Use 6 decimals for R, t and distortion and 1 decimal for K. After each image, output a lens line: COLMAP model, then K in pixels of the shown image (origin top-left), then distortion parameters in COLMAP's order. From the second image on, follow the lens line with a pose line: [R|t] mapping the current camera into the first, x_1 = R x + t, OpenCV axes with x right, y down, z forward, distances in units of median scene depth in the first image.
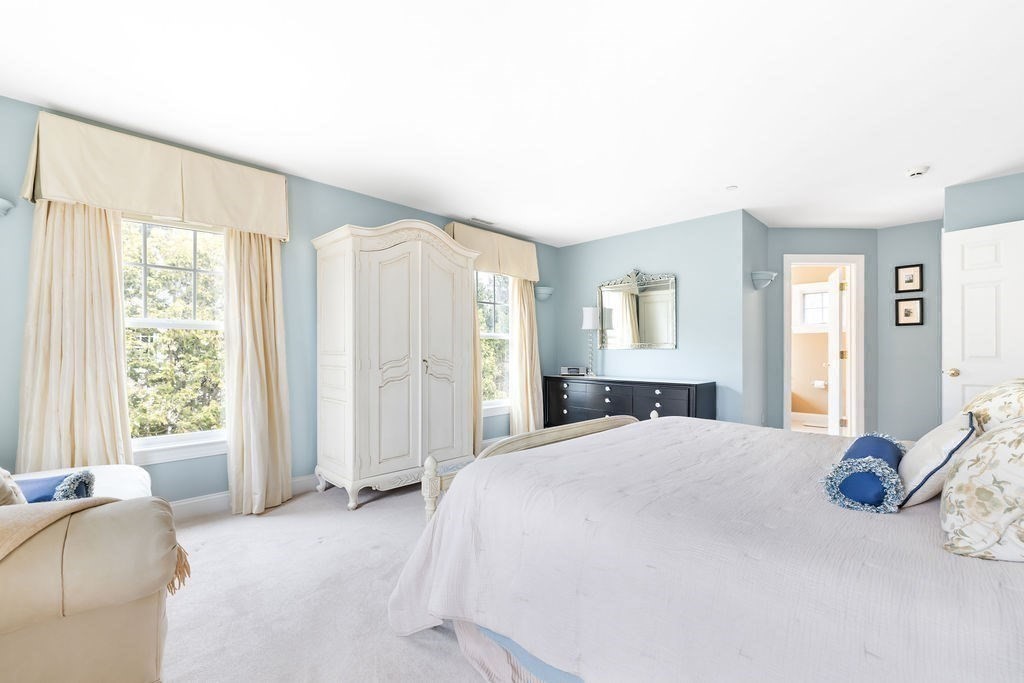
lens RADIAL K [[435.5, 0, 505.4], [0, 435.5, 345.2], [0, 0, 1]] dist [-0.001651, -0.000118]
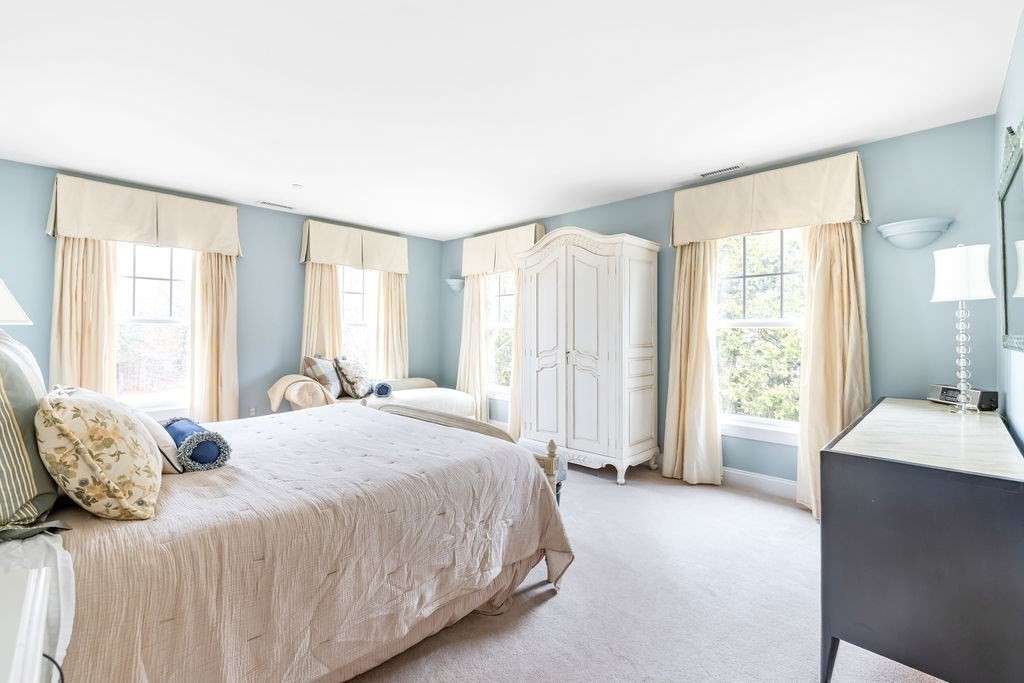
lens RADIAL K [[435.5, 0, 505.4], [0, 435.5, 345.2], [0, 0, 1]] dist [-0.001651, -0.000118]
pose [[0.009306, 0.015667, -0.999834, 0.770631], [0.007195, 0.999850, 0.015735, -0.001129], [0.999931, -0.007340, 0.009192, 0.699588]]
